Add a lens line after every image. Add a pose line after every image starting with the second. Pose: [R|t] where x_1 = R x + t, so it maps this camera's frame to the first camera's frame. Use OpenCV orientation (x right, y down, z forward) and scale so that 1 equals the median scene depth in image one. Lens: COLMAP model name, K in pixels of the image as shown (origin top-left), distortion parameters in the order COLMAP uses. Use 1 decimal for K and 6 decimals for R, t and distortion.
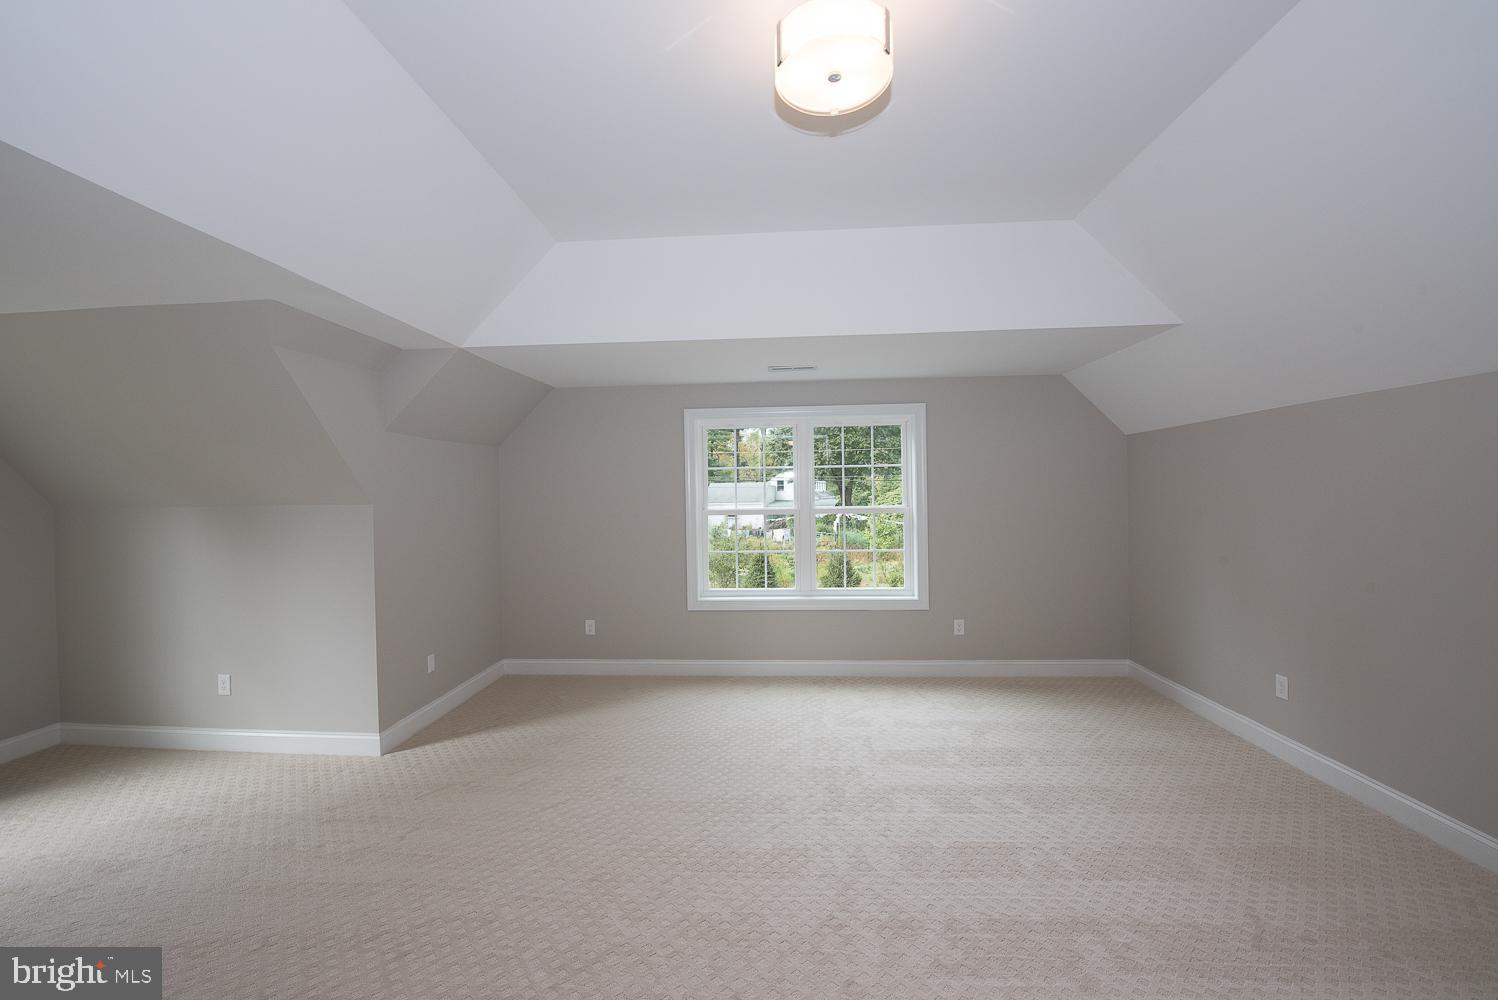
lens RADIAL K [[605.7, 0, 737.6], [0, 605.7, 503.1], [0, 0, 1]] dist [-0.006901, -0.000522]
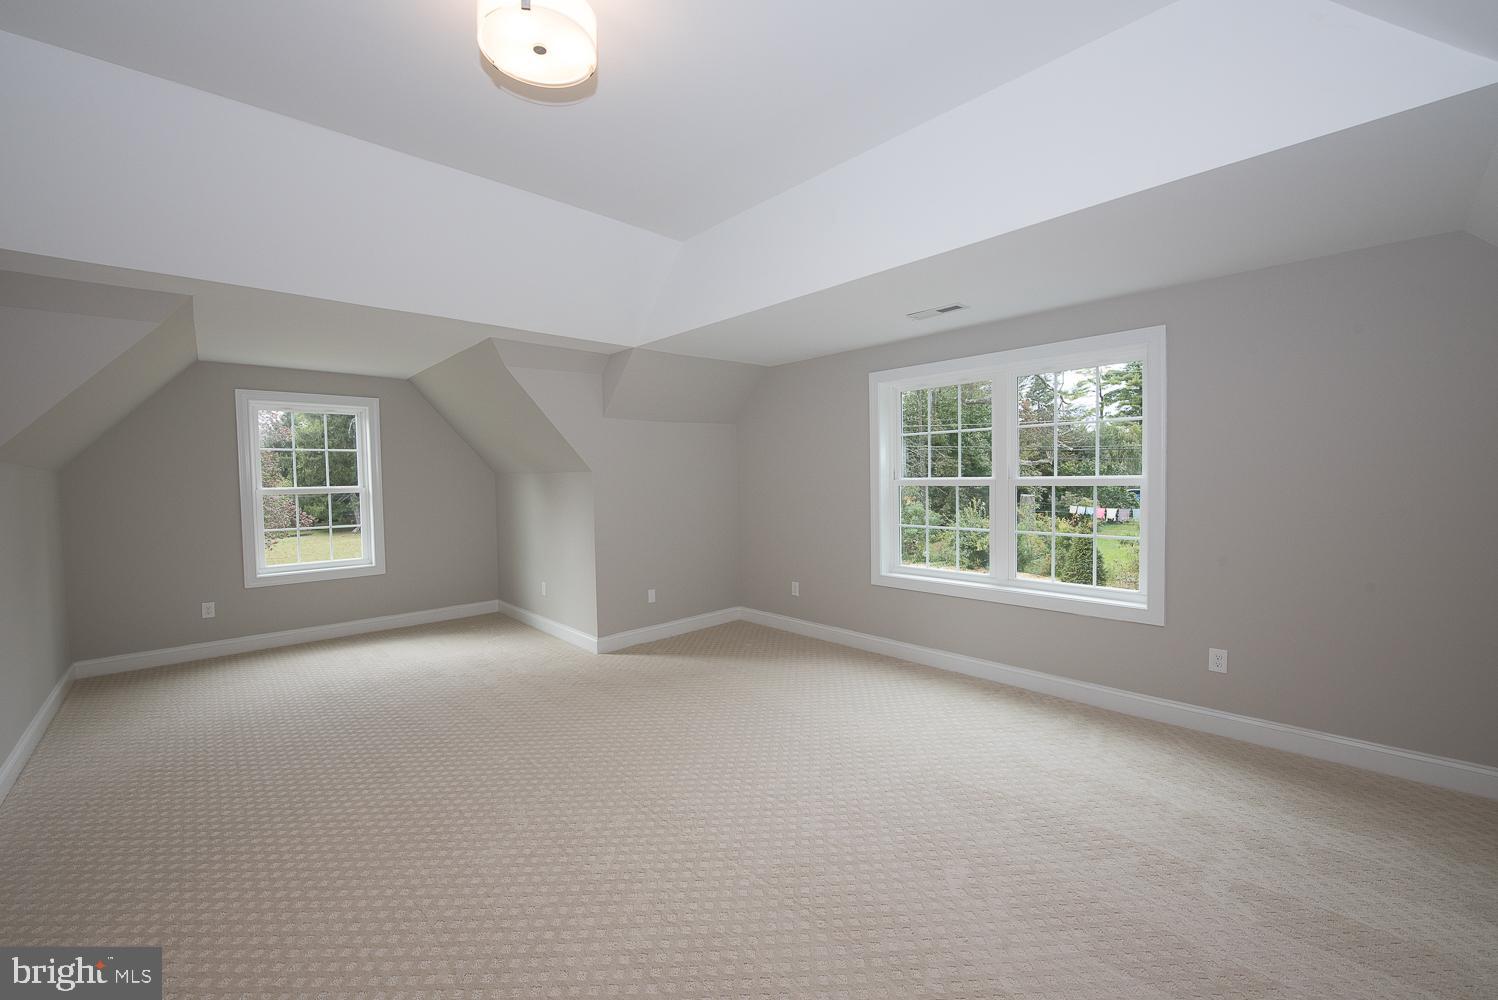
lens RADIAL K [[605.7, 0, 711.6], [0, 605.7, 488.4], [0, 0, 1]] dist [-0.006901, -0.000522]
pose [[0.719040, 0.020270, -0.694673, 0.420455], [-0.000280, 0.999583, 0.028877, -0.001560], [0.694969, -0.020569, 0.718746, 0.146041]]
